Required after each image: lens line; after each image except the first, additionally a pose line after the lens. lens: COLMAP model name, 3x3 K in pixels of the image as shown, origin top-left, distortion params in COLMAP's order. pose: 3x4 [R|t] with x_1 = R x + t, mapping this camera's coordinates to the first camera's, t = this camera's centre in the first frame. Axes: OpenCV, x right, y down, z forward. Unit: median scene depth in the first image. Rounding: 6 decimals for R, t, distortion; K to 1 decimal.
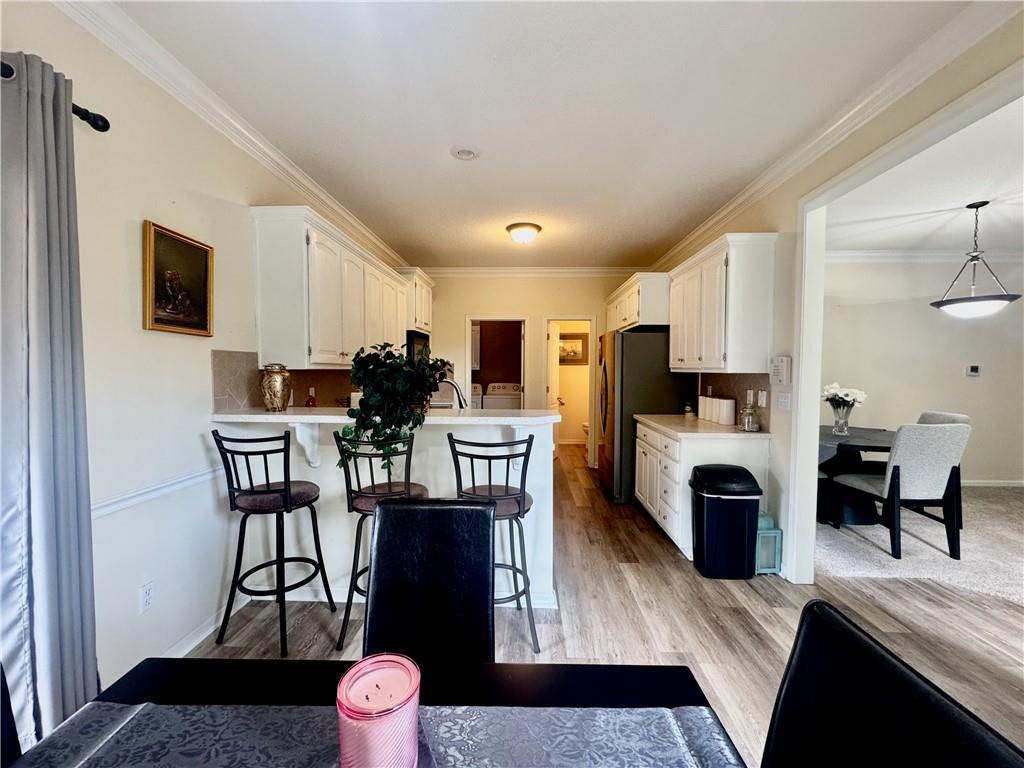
lens RADIAL K [[408.5, 0, 511.7], [0, 408.5, 383.4], [0, 0, 1]] dist [-0.004349, 0.000727]
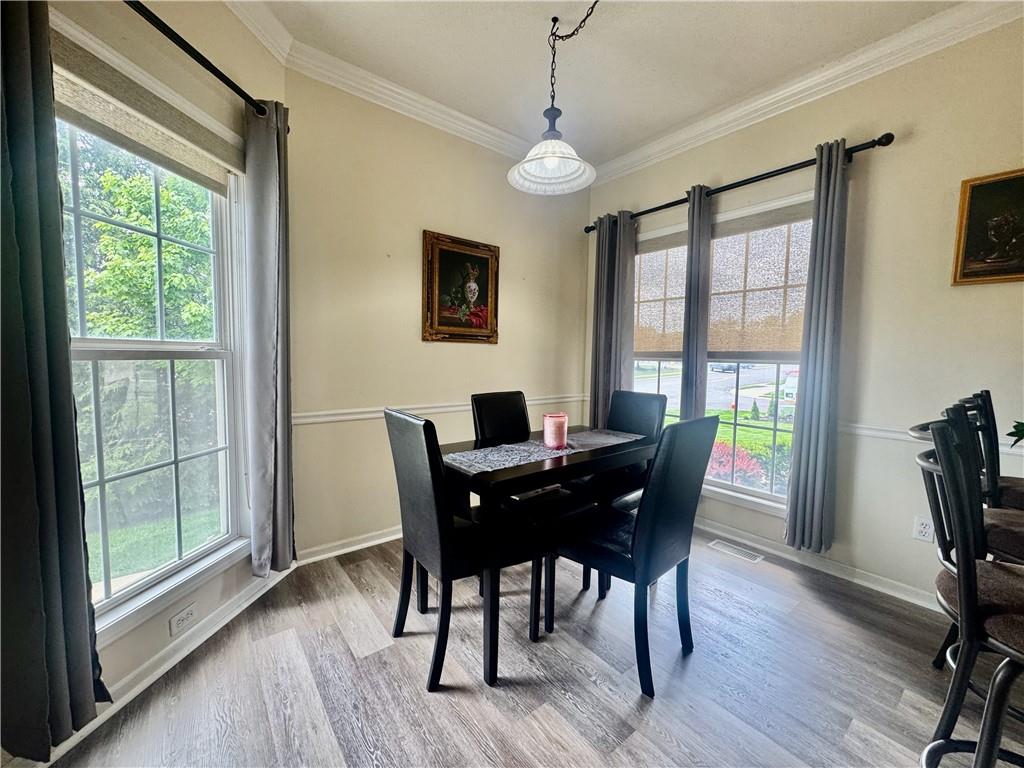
lens RADIAL K [[408.5, 0, 511.7], [0, 408.5, 383.4], [0, 0, 1]] dist [-0.004349, 0.000727]
pose [[-0.766957, 0.033688, -0.640813, 0.581835], [-0.038298, 0.994438, 0.098116, 0.051860], [0.640554, 0.099793, -0.761401, 0.932400]]
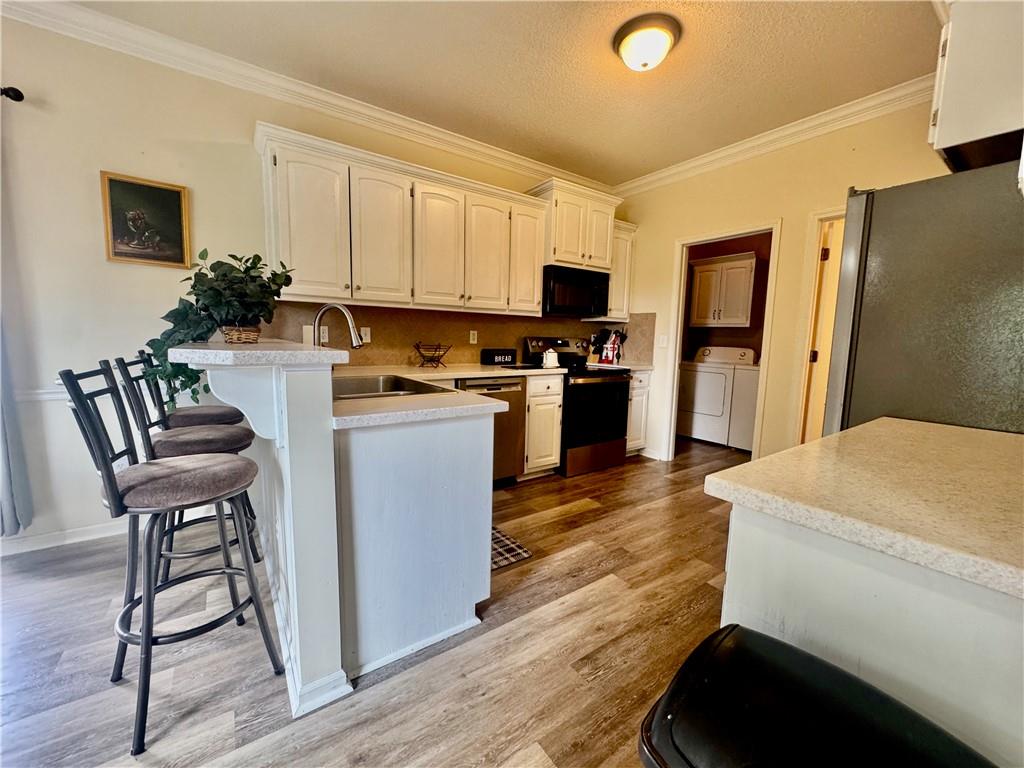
lens RADIAL K [[408.5, 0, 511.7], [0, 408.5, 383.4], [0, 0, 1]] dist [-0.004349, 0.000727]
pose [[0.606951, 0.098514, -0.788610, 0.754644], [-0.047497, 0.995010, 0.087742, 0.061958], [0.793319, -0.015798, 0.608602, 1.034849]]
